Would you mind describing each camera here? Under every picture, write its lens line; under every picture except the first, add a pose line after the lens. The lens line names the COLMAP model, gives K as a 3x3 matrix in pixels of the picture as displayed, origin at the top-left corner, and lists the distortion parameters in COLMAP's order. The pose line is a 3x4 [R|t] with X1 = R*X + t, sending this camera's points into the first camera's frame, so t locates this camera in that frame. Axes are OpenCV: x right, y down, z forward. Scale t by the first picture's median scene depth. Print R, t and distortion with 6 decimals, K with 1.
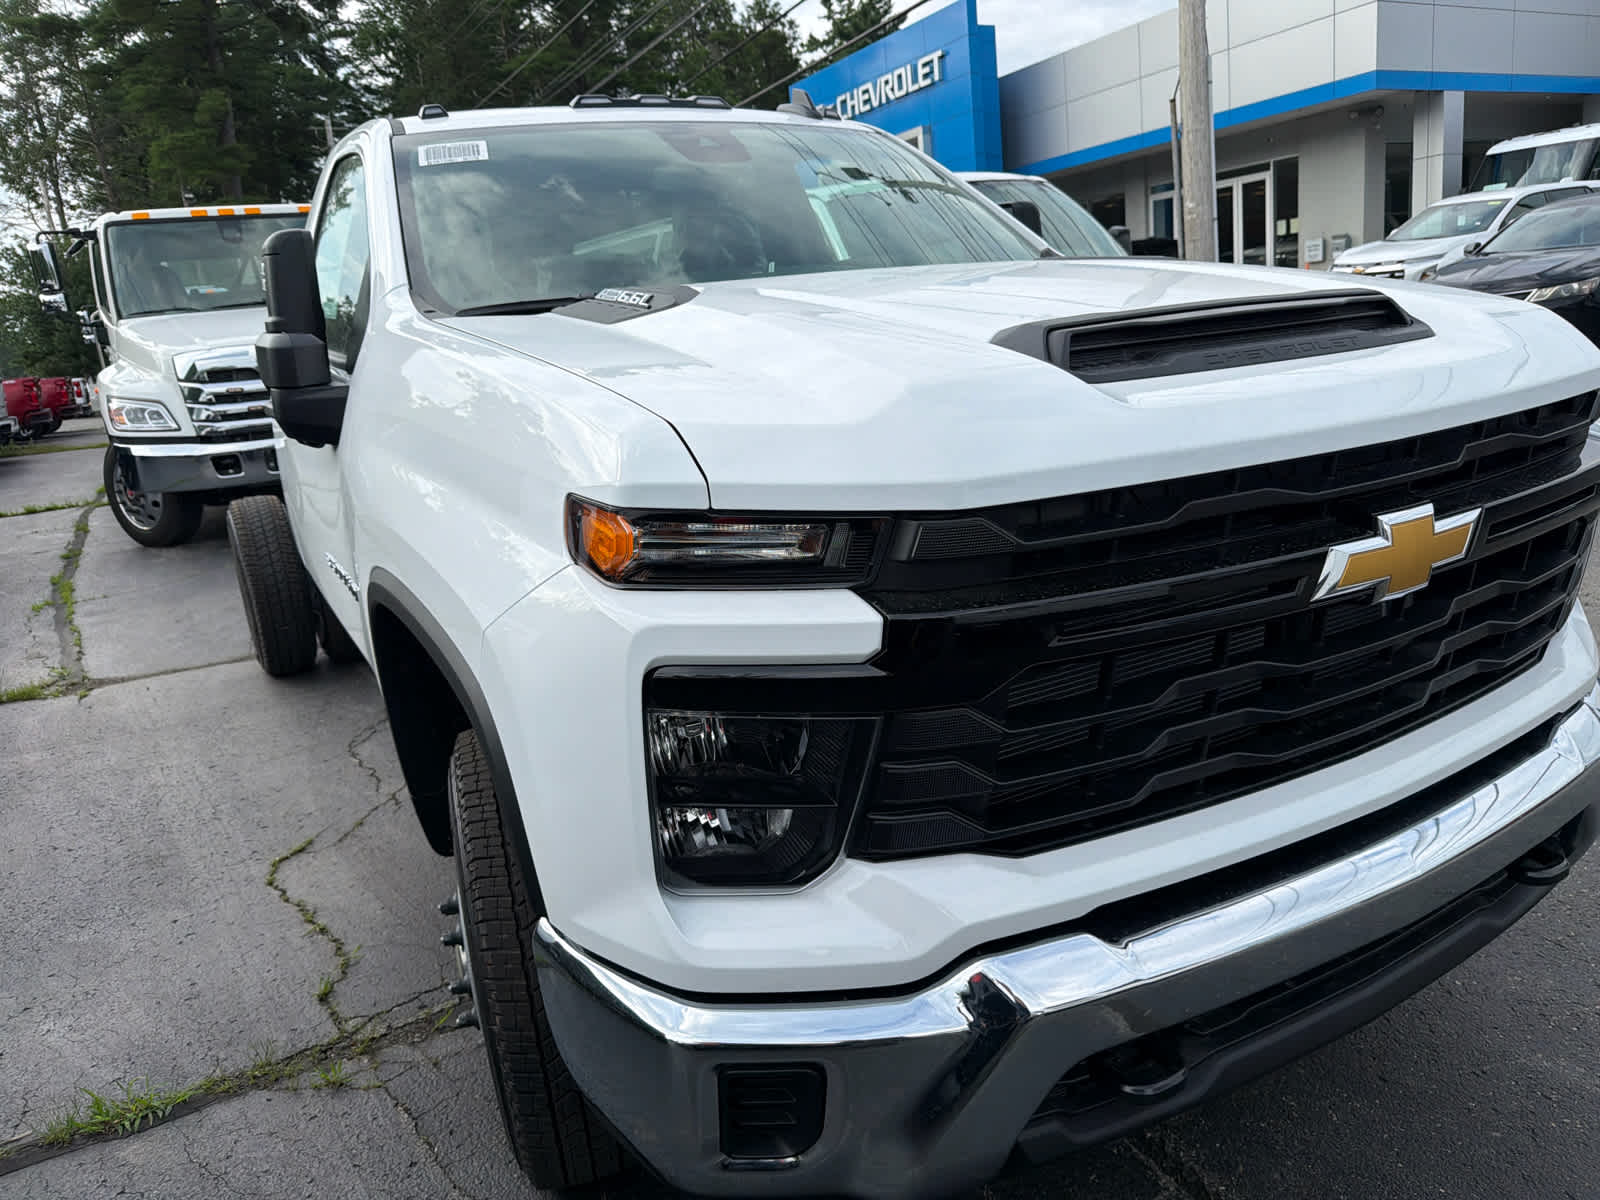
lens RADIAL K [[1118.1, 0, 799.2], [0, 1118.1, 607.3], [0, 0, 1]] dist [0.016567, -0.021090]
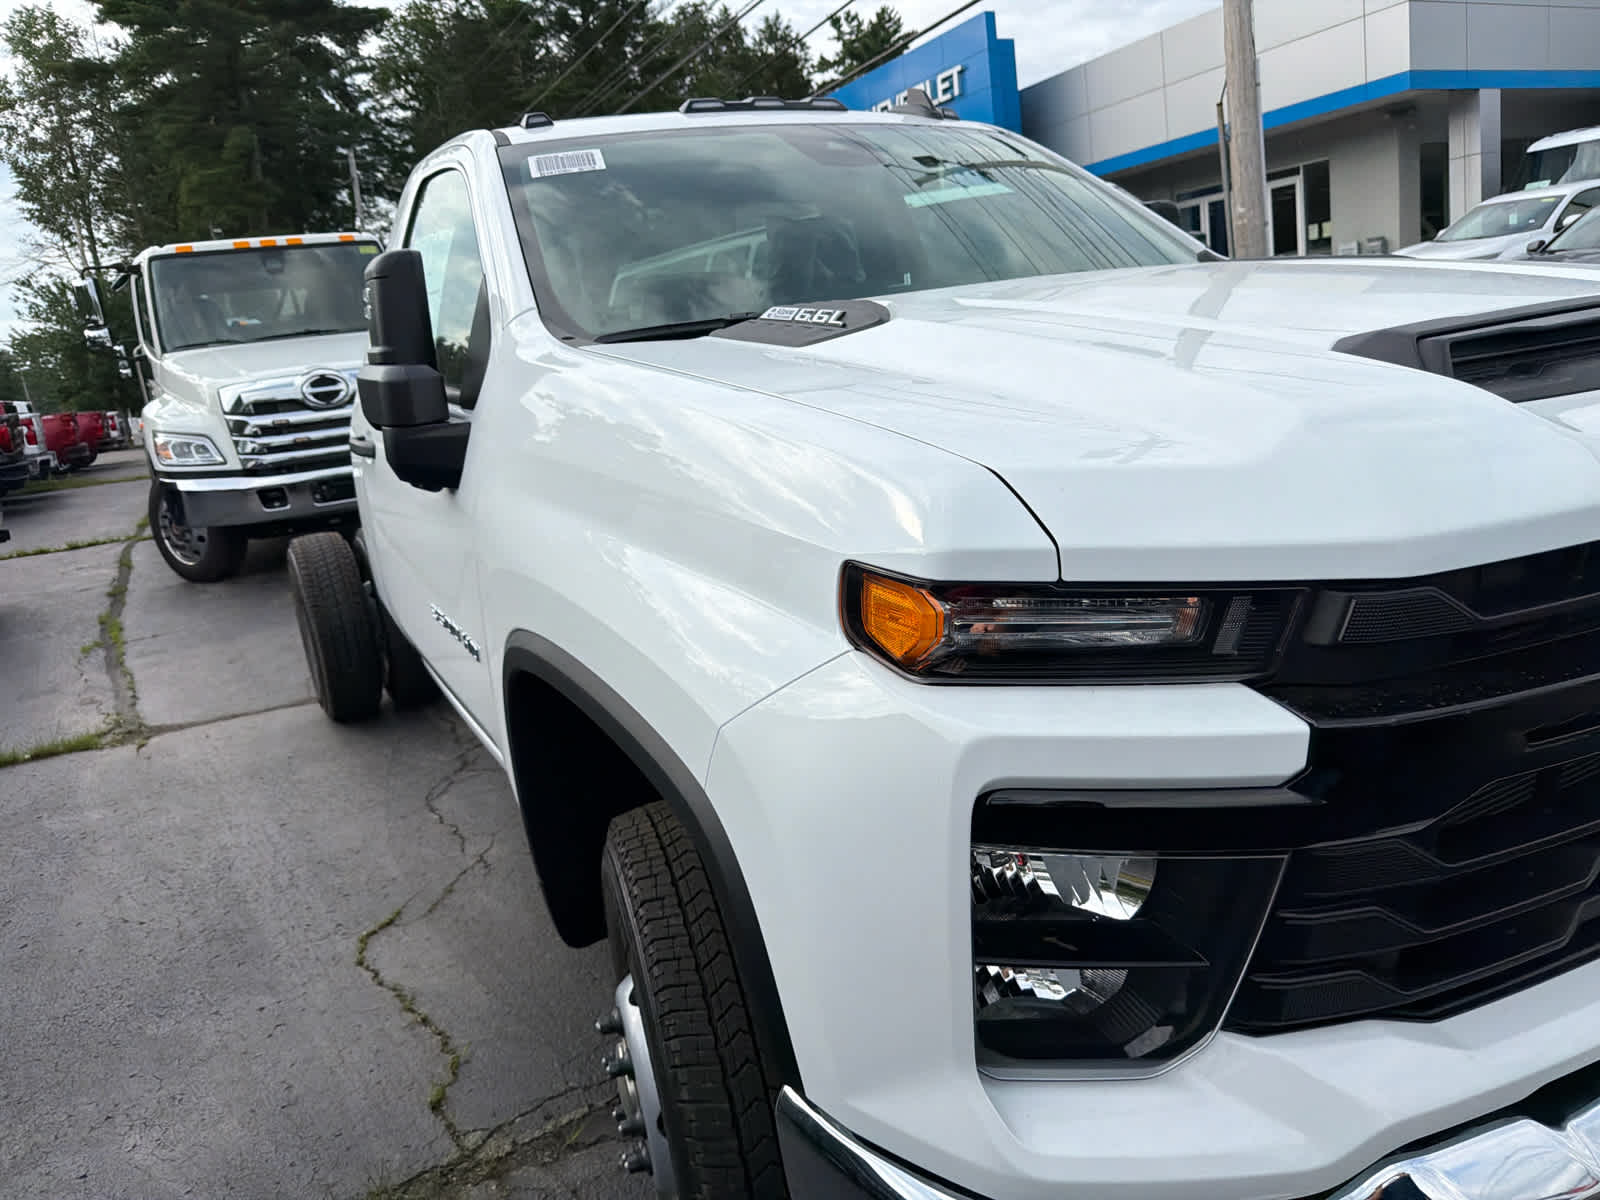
lens RADIAL K [[1118.1, 0, 777.6], [0, 1118.1, 594.7], [0, 0, 1]] dist [0.016567, -0.021090]
pose [[0.999330, -0.016941, -0.032443, -0.062274], [0.016103, 0.999534, -0.025943, -0.015762], [0.032867, 0.025403, 0.999137, 0.057853]]
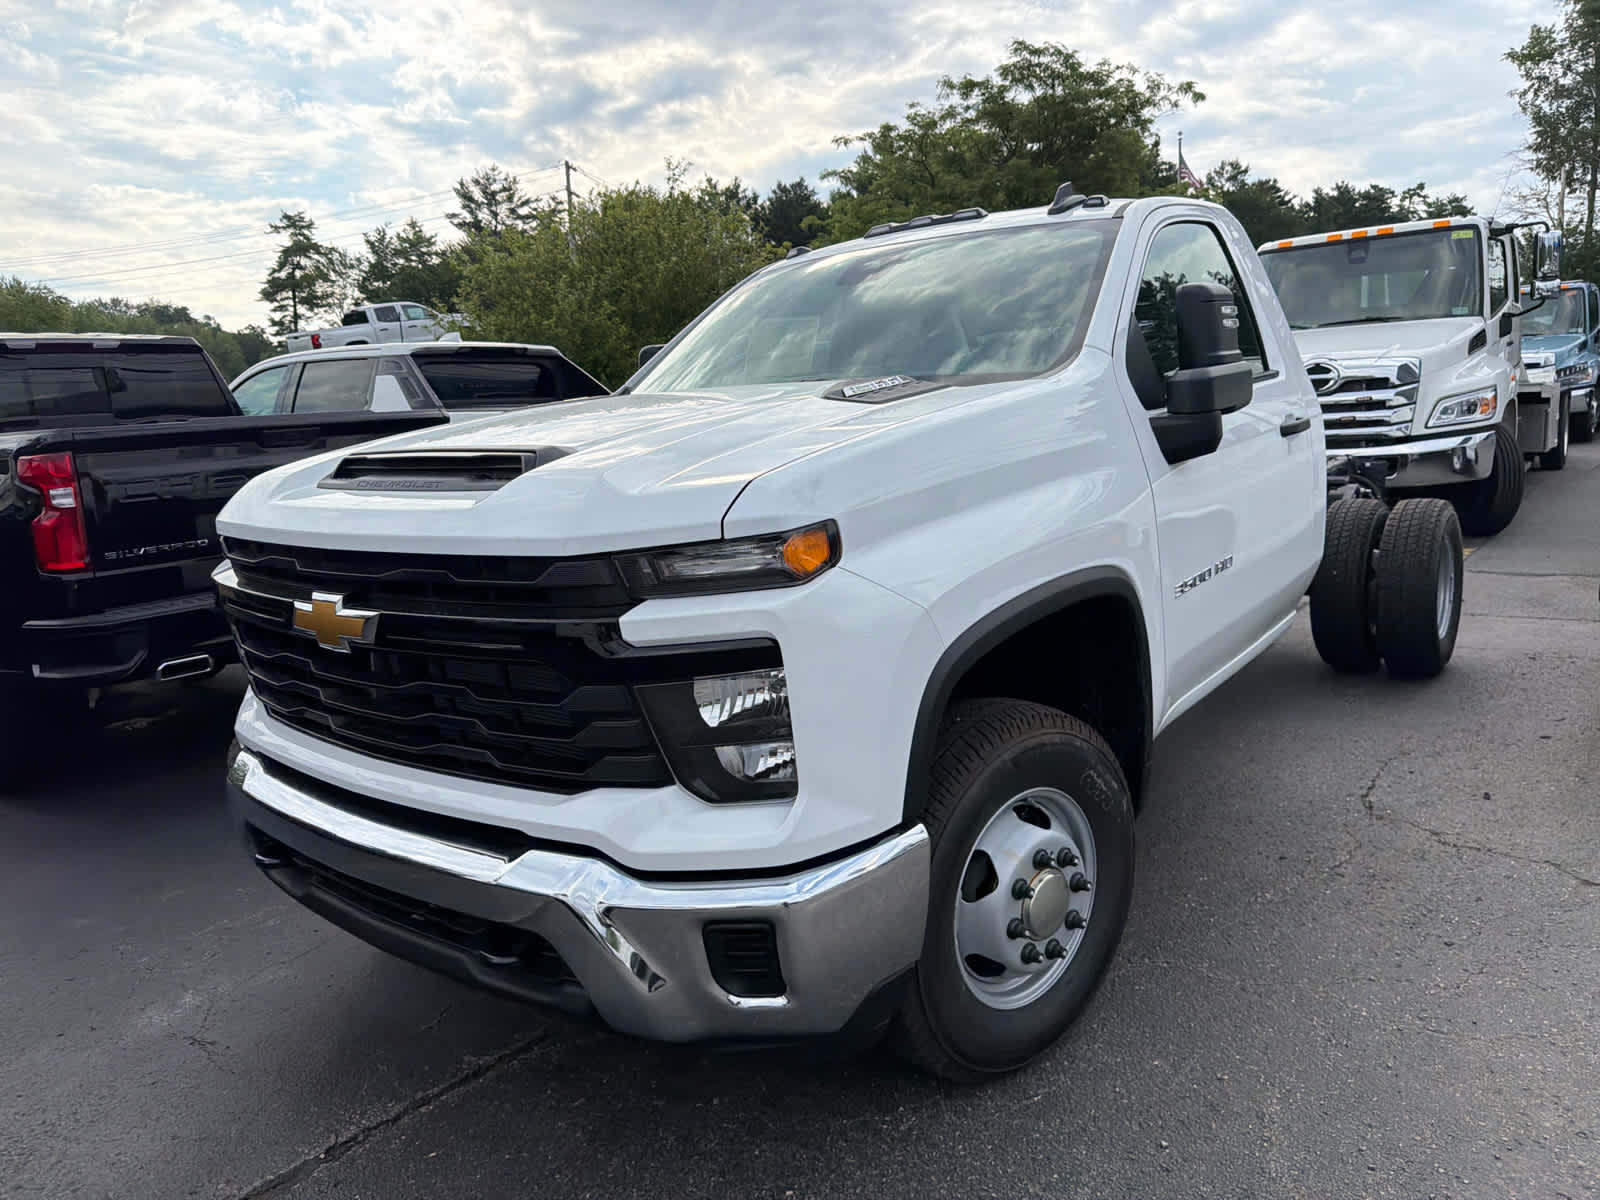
lens RADIAL K [[1118.1, 0, 795.9], [0, 1118.1, 592.5], [0, 0, 1]] dist [0.016567, -0.021090]
pose [[0.349392, 0.223386, -0.909958, 0.631066], [-0.216635, 0.964109, 0.153500, -0.135338], [0.911589, 0.143497, 0.385245, 0.285103]]
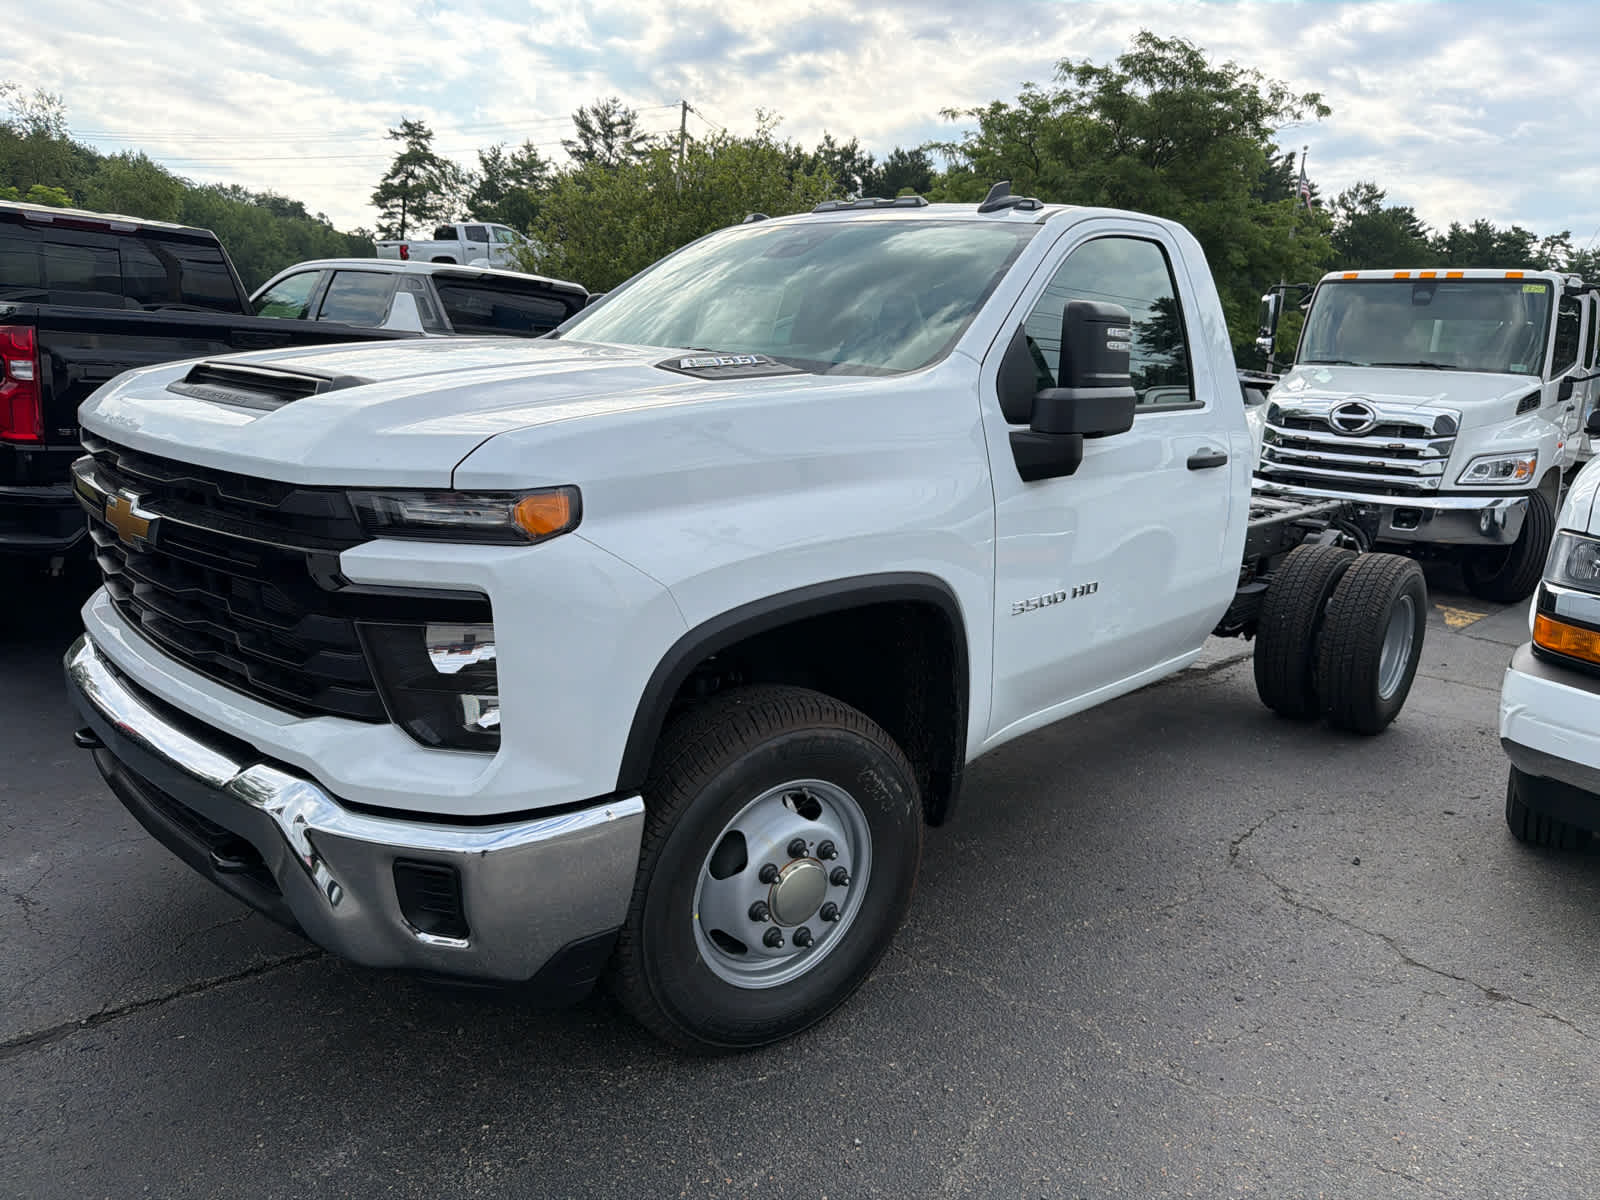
lens RADIAL K [[1118.1, 0, 803.0], [0, 1118.1, 605.7], [0, 0, 1]] dist [0.016567, -0.021090]
pose [[0.263903, 0.303356, -0.915604, 0.669840], [-0.339749, 0.917654, 0.206110, -0.172629], [0.902732, 0.256683, 0.345236, 0.390998]]
